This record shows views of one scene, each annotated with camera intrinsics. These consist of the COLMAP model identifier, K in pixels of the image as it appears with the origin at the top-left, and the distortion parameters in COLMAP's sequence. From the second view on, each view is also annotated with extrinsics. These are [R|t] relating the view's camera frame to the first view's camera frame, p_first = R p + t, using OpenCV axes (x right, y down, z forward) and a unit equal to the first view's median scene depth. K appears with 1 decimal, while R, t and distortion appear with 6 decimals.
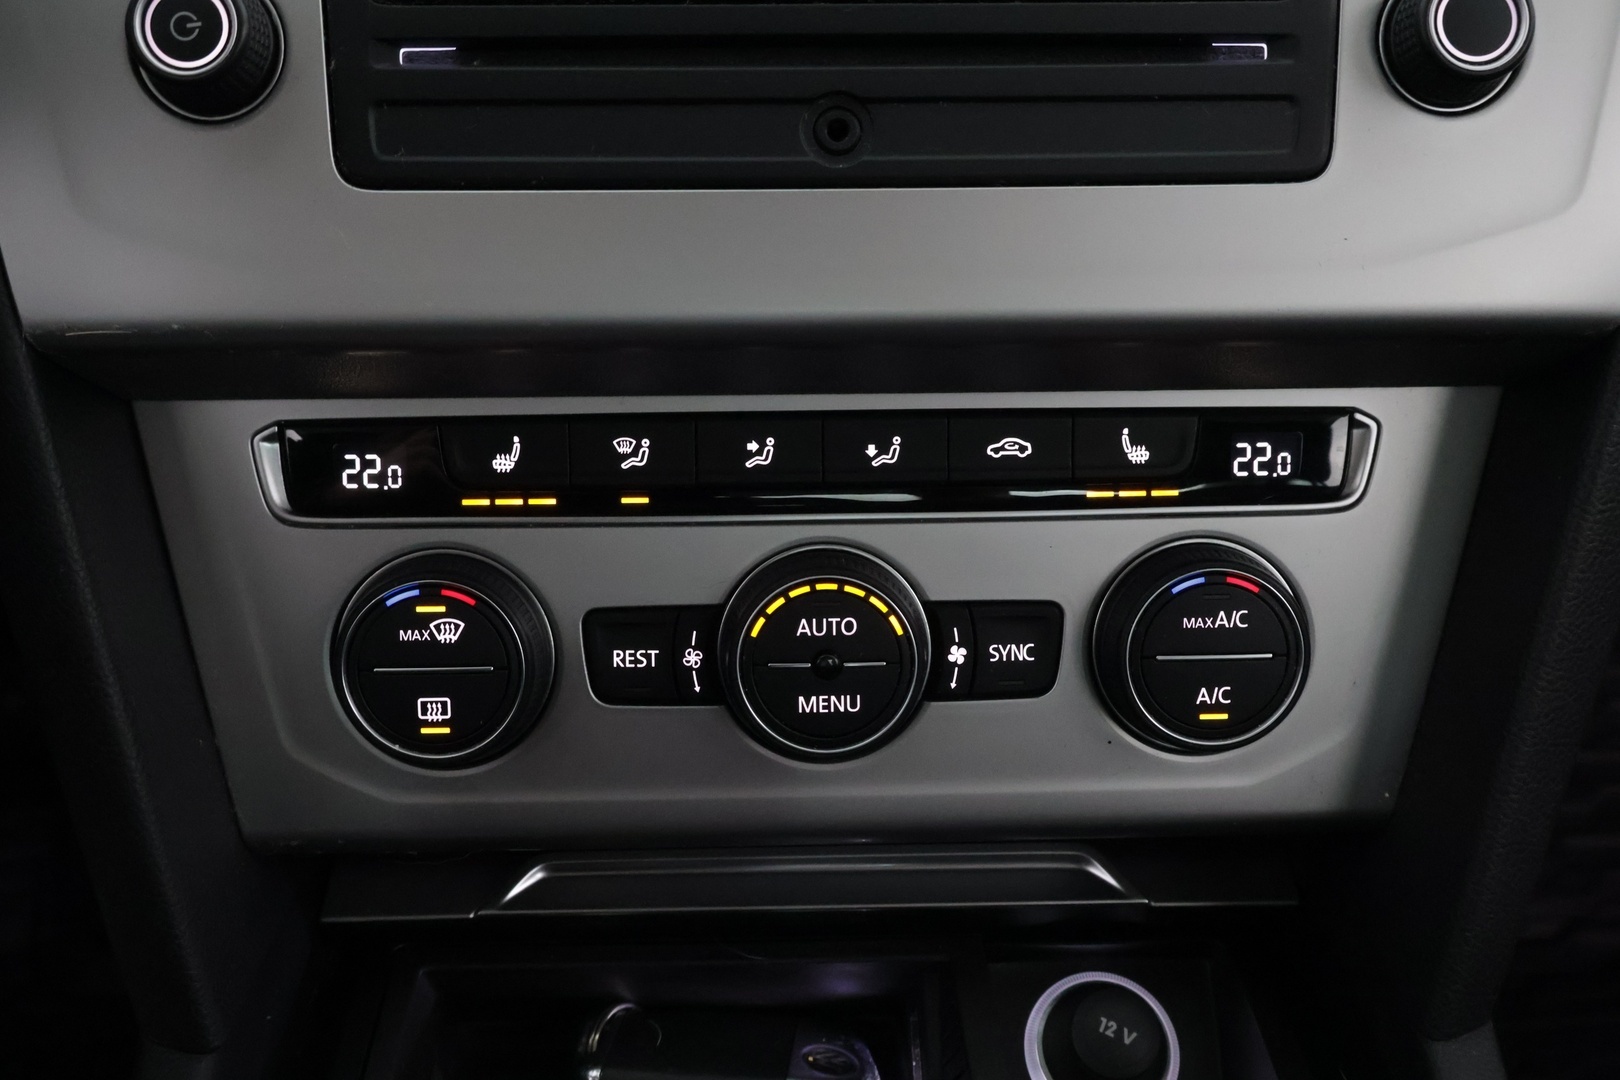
lens RADIAL K [[1709.6, 0, 808.1], [0, 1709.6, 536.2], [0, 0, 1]] dist [0.009350, 0.000000]
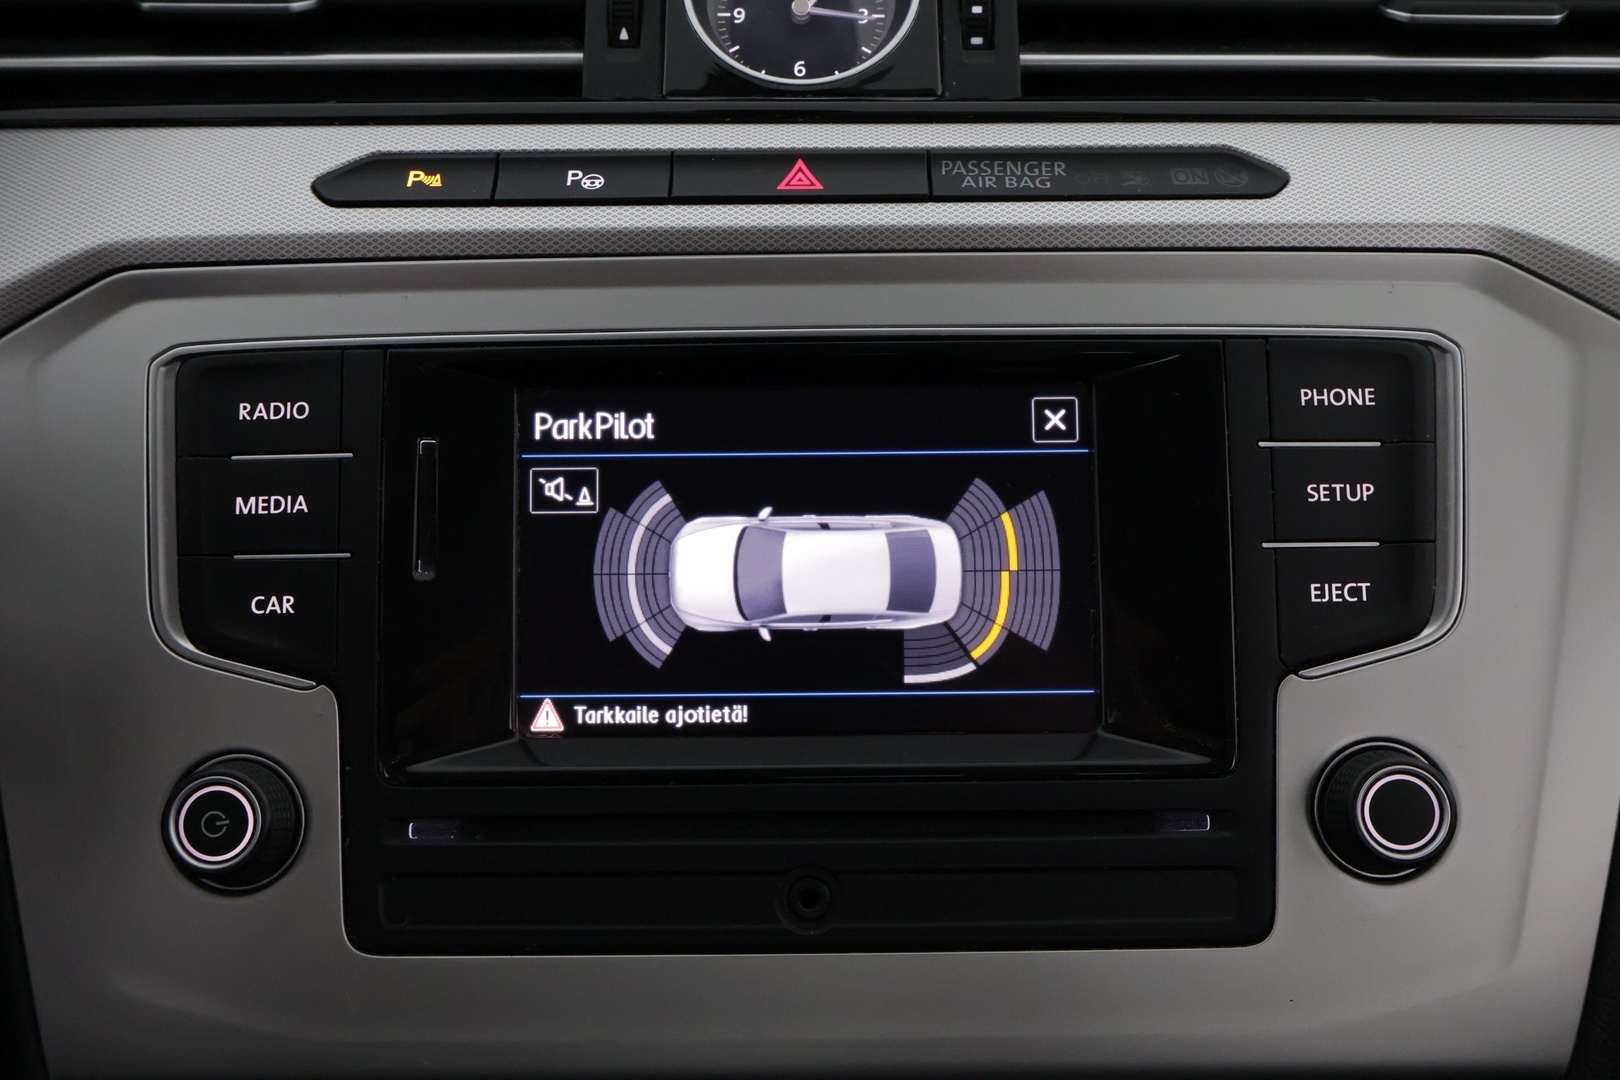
lens RADIAL K [[1709.6, 0, 803.2], [0, 1709.6, 544.5], [0, 0, 1]] dist [0.009350, 0.000000]
pose [[0.999334, -0.001847, -0.036442, 0.053780], [-0.004072, 0.986833, -0.161690, -0.287698], [0.036260, 0.161731, 0.986168, -0.099875]]
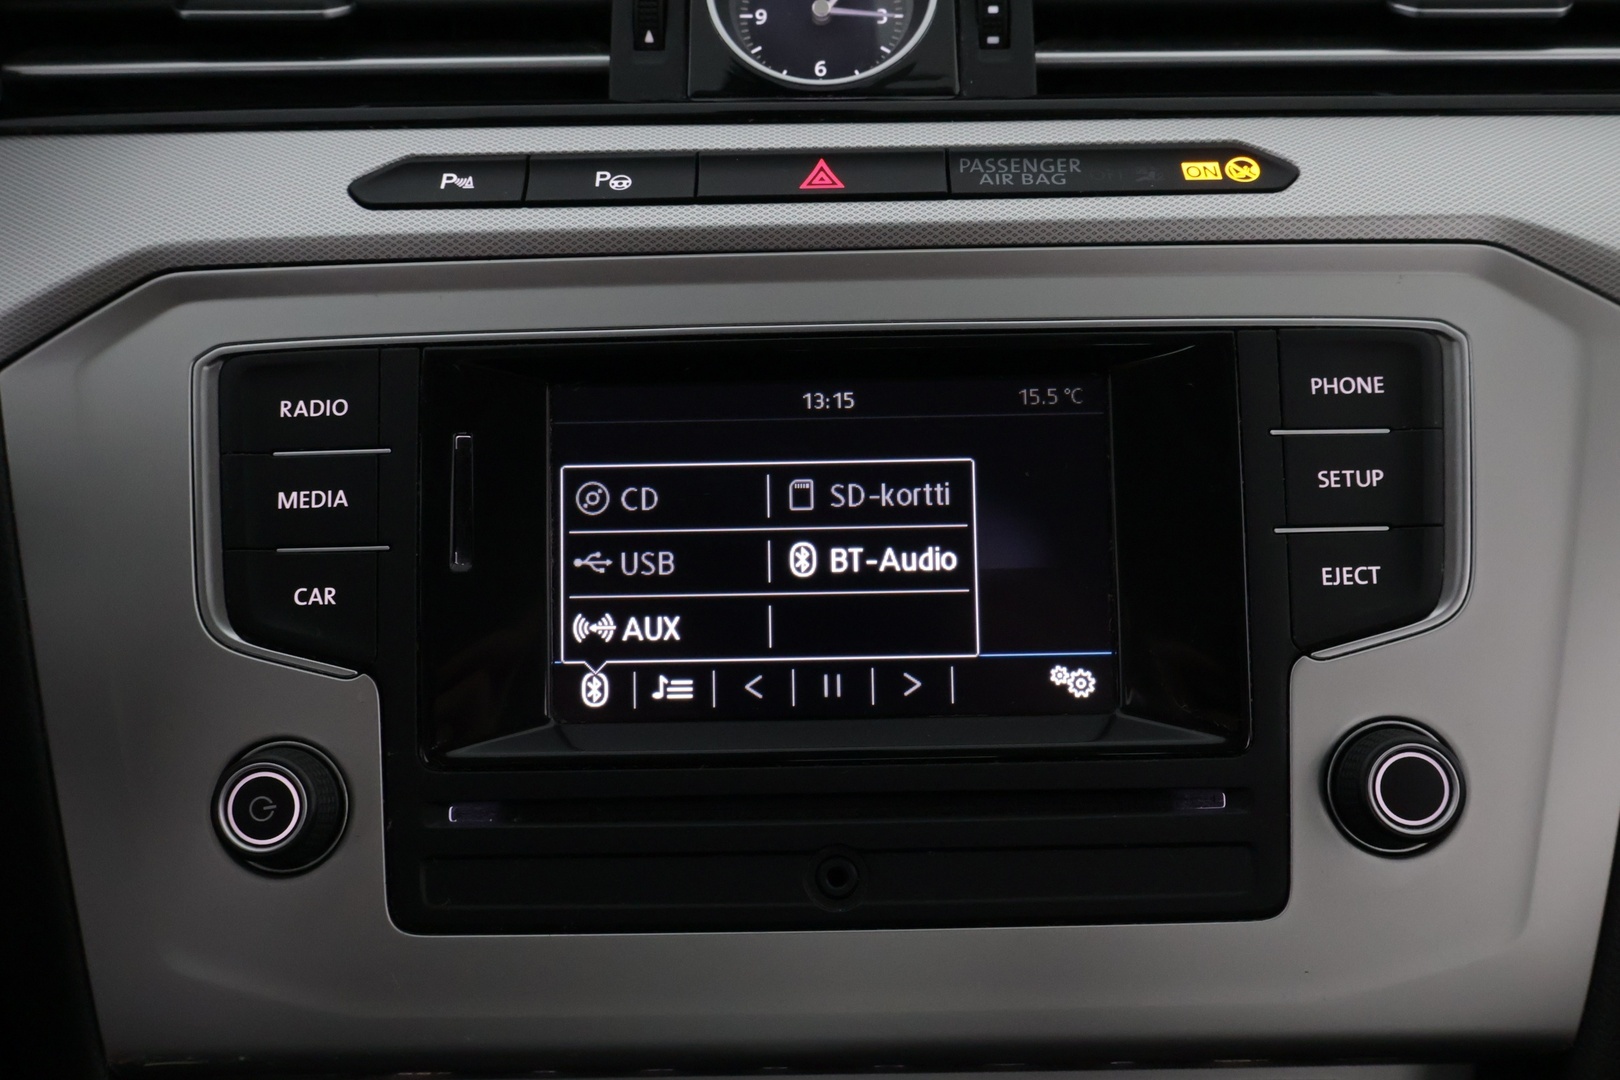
lens RADIAL K [[1709.6, 0, 812.8], [0, 1709.6, 538.0], [0, 0, 1]] dist [0.009350, 0.000000]
pose [[0.999046, -0.010078, -0.042499, 0.051492], [0.003243, 0.987447, -0.157917, -0.283637], [0.043557, 0.157629, 0.986537, -0.133282]]
